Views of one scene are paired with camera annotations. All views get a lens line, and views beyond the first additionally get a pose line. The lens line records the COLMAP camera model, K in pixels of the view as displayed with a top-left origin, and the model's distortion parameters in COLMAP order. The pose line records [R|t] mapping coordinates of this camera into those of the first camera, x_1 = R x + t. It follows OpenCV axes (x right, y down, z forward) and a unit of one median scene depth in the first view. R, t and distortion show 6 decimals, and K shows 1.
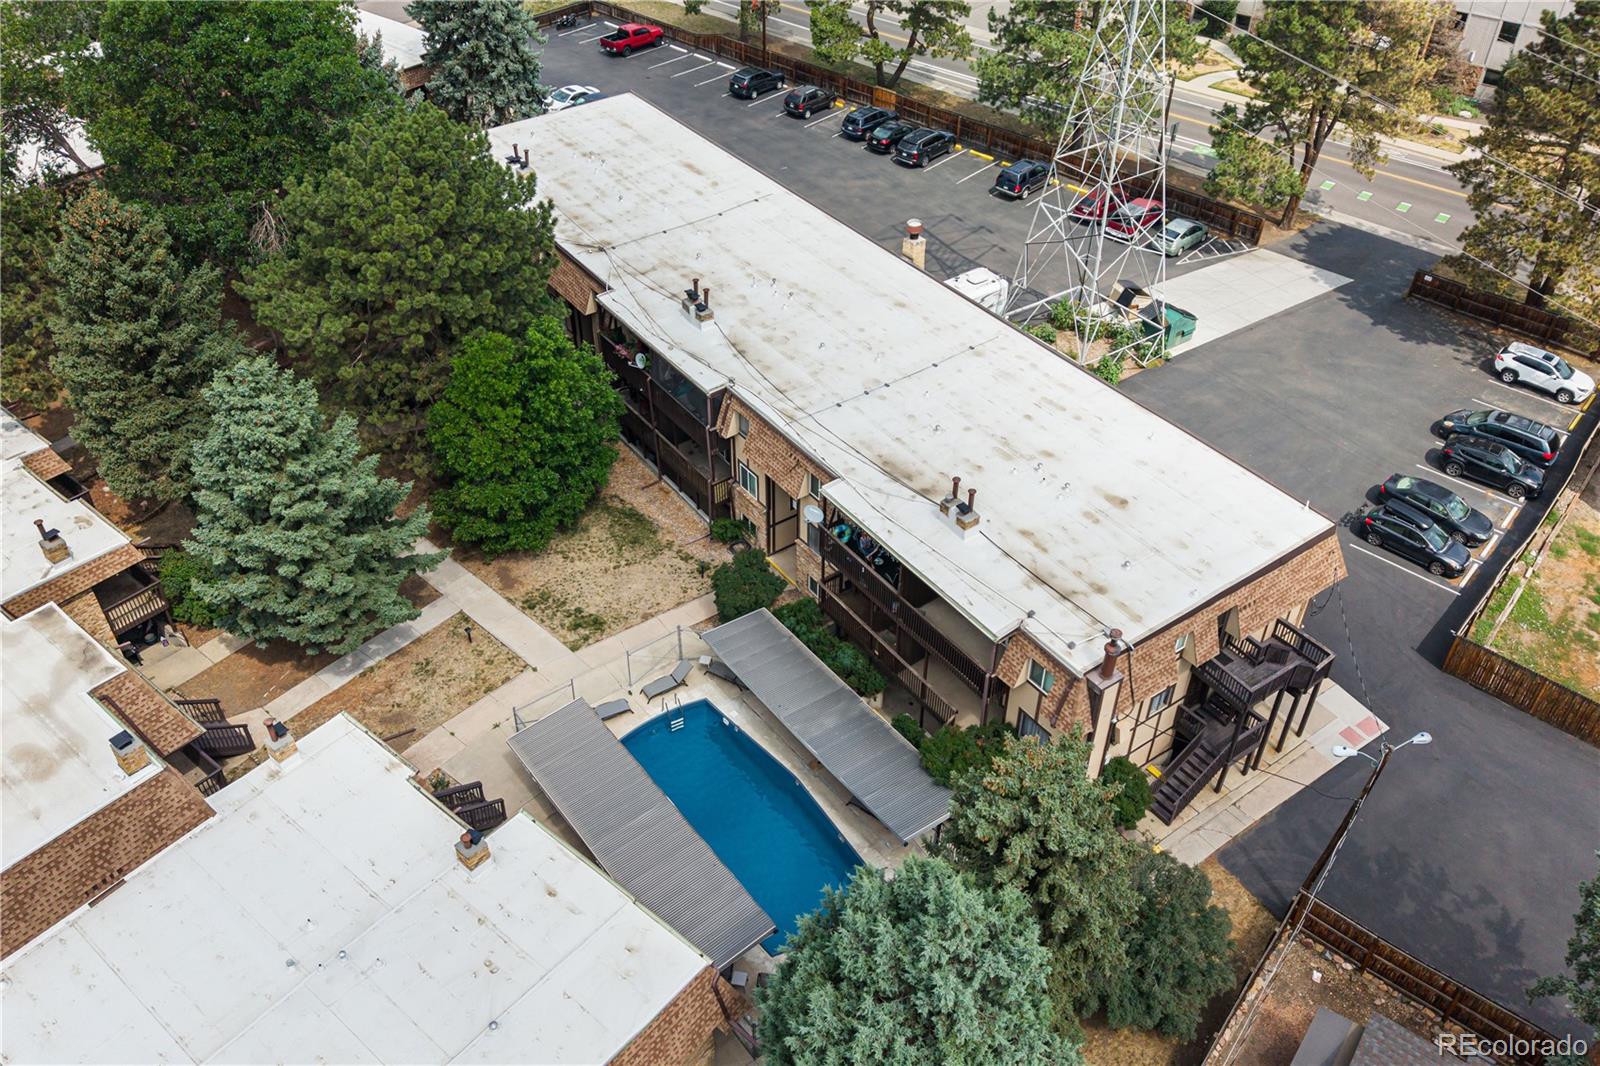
lens RADIAL K [[1256.6, 0, 833.4], [0, 1256.6, 522.9], [0, 0, 1]] dist [0.046406, -0.042263]
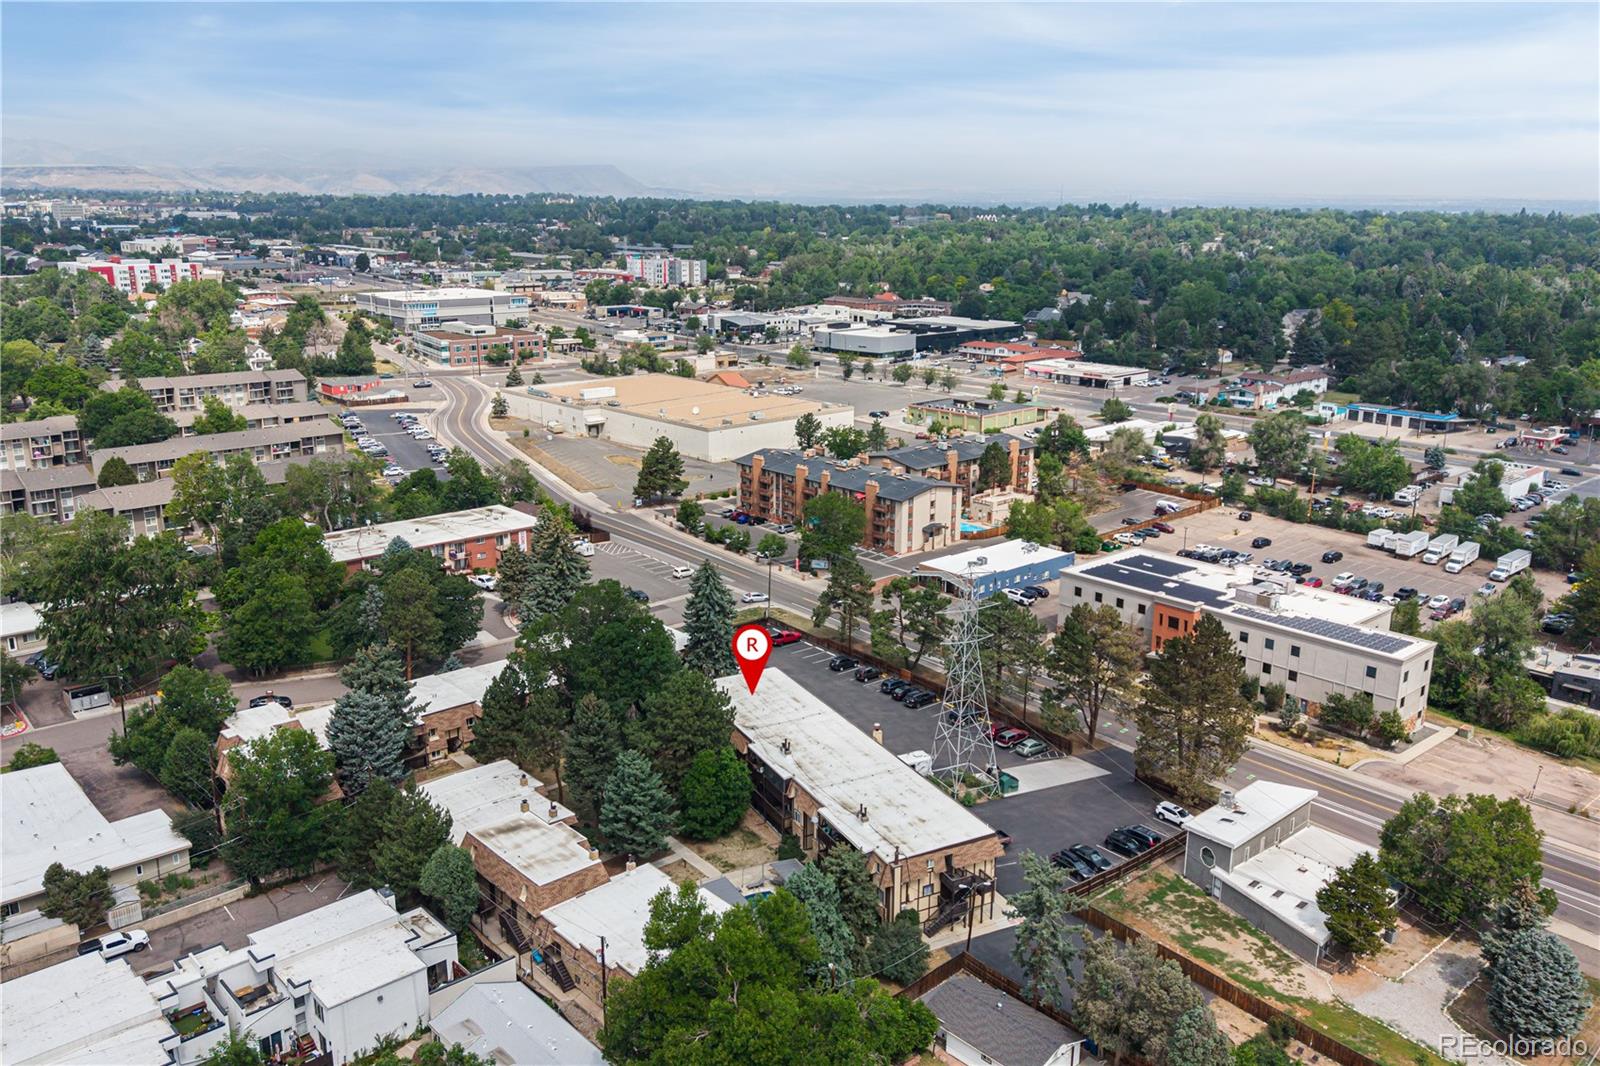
lens RADIAL K [[1256.6, 0, 806.9], [0, 1256.6, 531.1], [0, 0, 1]] dist [0.046406, -0.042263]
pose [[0.986647, 0.034879, -0.159097, 0.327799], [-0.097522, 0.908865, -0.405530, 0.460342], [0.130453, 0.415630, 0.900130, -1.493261]]
